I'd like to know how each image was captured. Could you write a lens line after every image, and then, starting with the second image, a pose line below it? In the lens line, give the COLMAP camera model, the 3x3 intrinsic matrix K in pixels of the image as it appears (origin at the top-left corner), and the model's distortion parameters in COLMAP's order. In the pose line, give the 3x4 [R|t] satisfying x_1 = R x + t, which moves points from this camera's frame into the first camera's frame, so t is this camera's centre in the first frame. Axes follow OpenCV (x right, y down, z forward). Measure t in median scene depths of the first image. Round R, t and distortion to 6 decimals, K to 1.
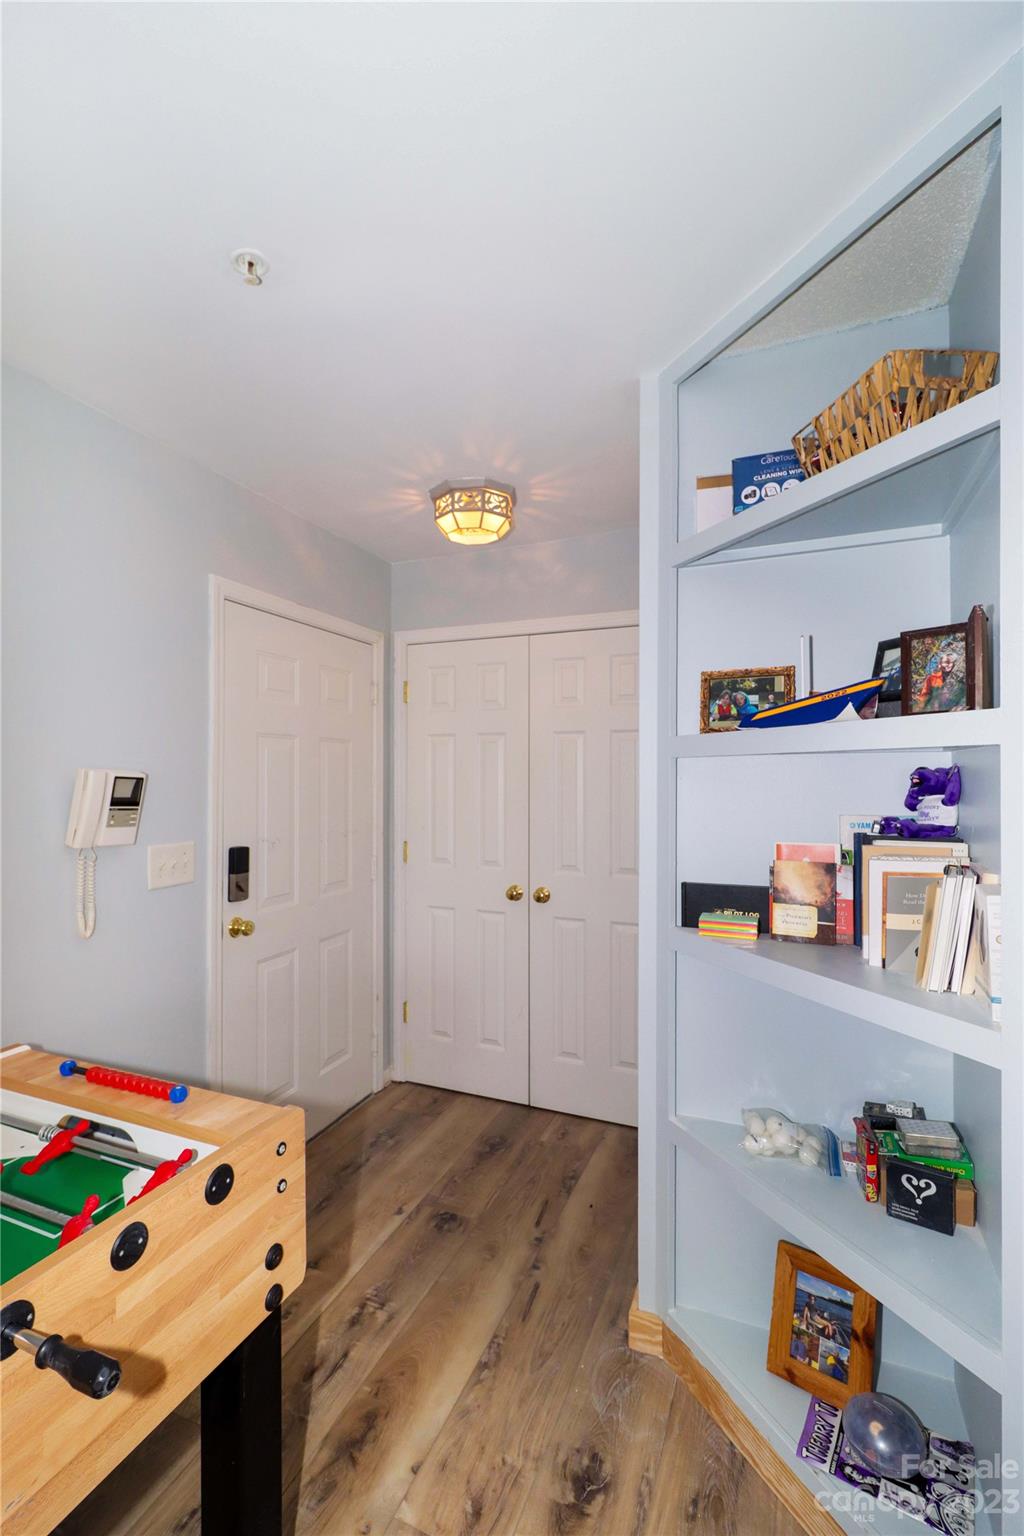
lens RADIAL K [[700.2, 0, 473.5], [0, 700.2, 767.3], [0, 0, 1]] dist [-0.001946, -0.000317]
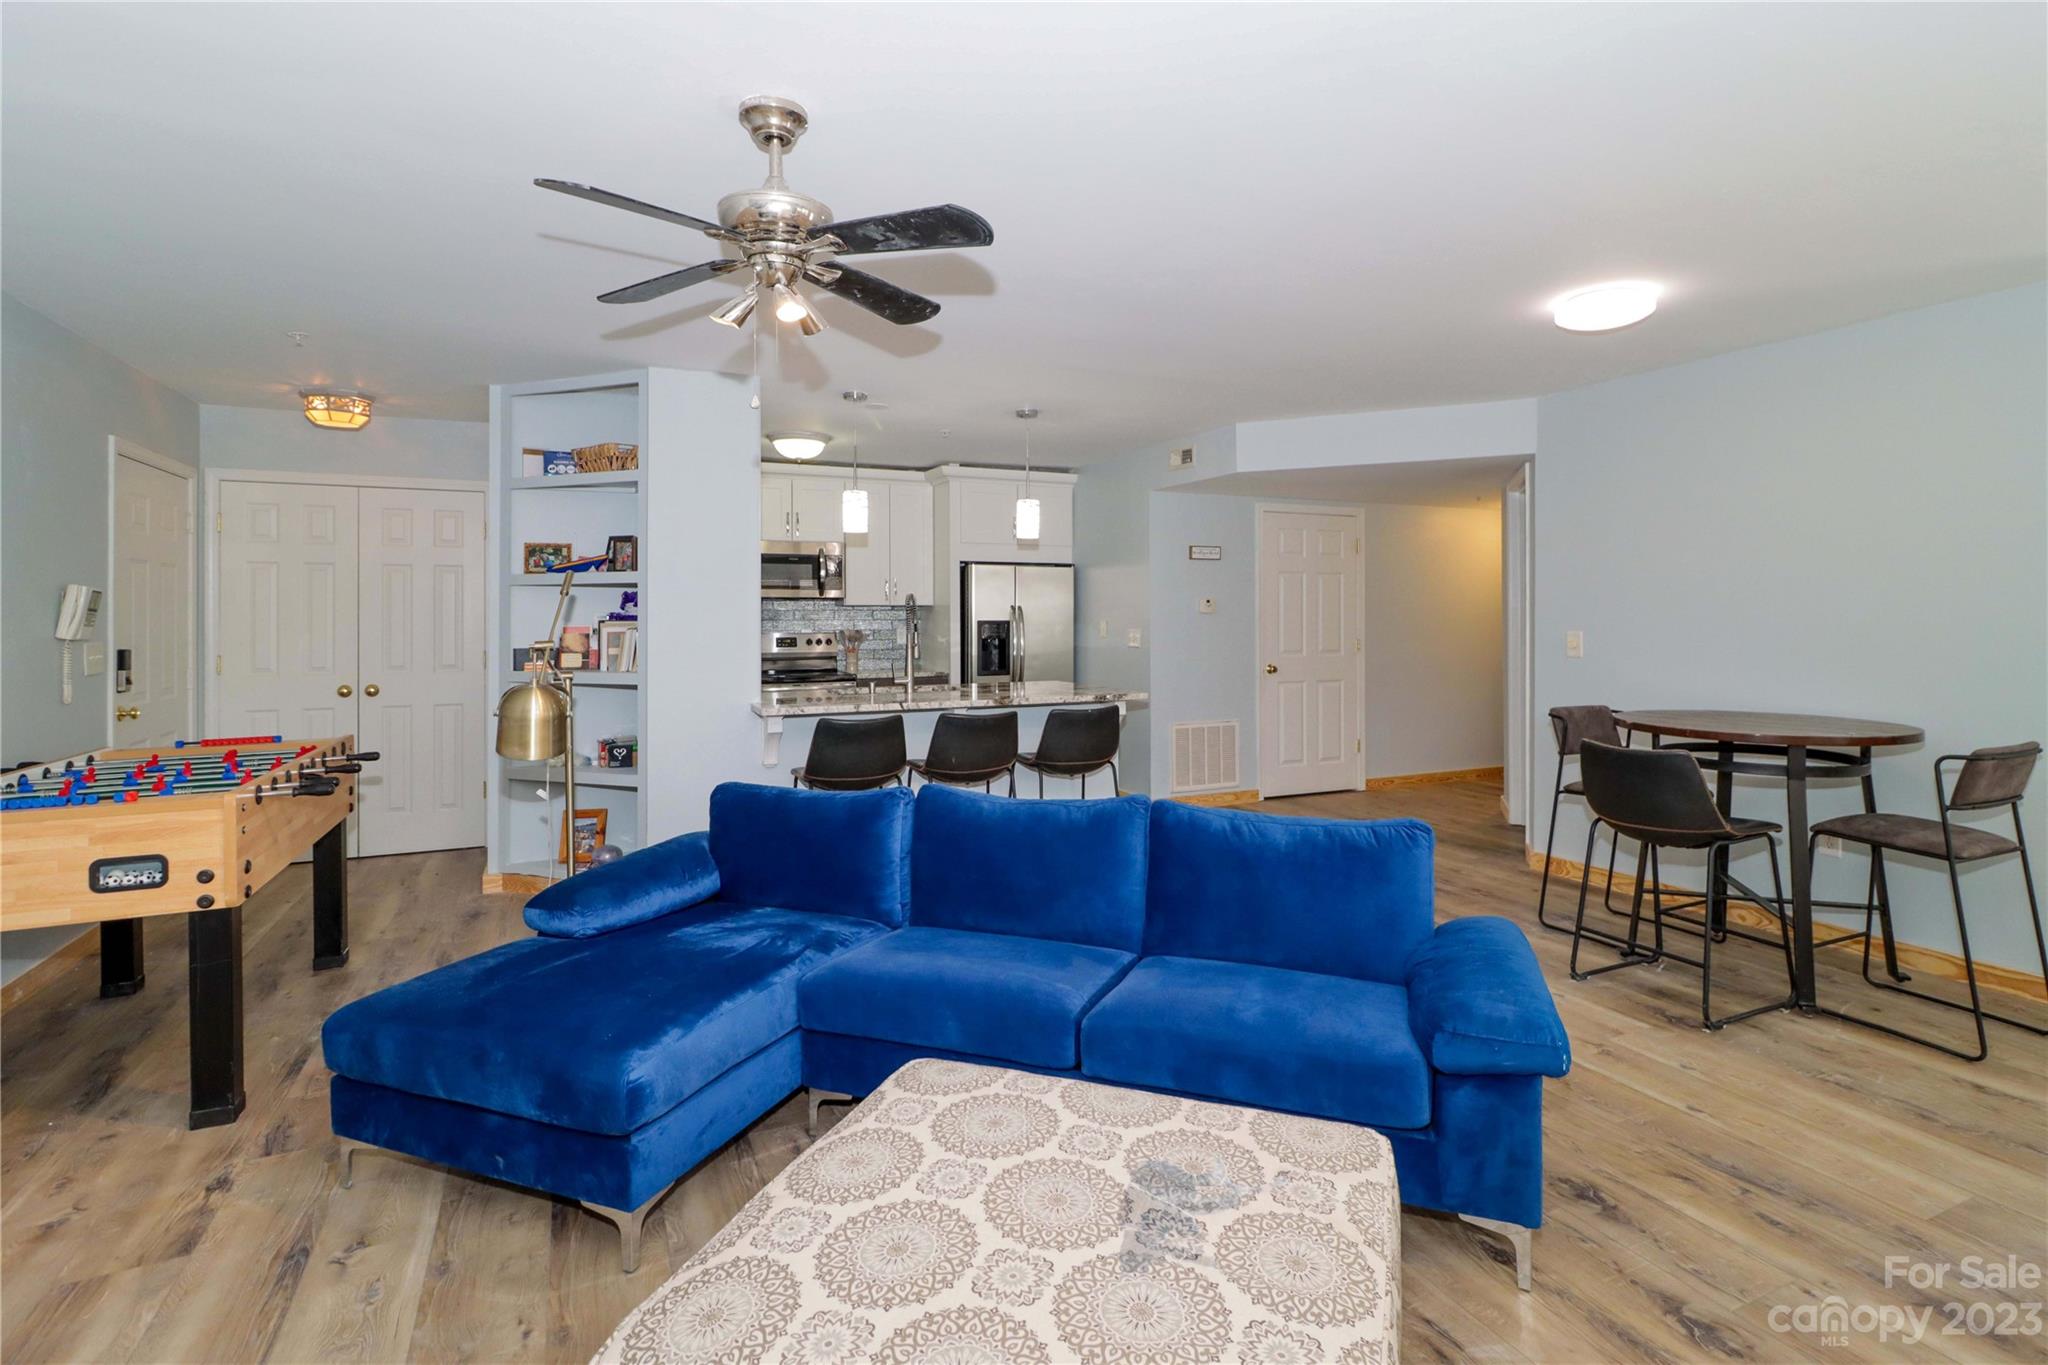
lens RADIAL K [[1029.3, 0, 1077.0], [0, 1029.3, 610.8], [0, 0, 1]] dist [-0.004581, 0.005133]
pose [[0.629942, 0.001557, 0.776641, -1.049113], [-0.005813, 0.999979, 0.002710, 0.044723], [-0.776620, -0.006222, 0.629938, -2.266427]]
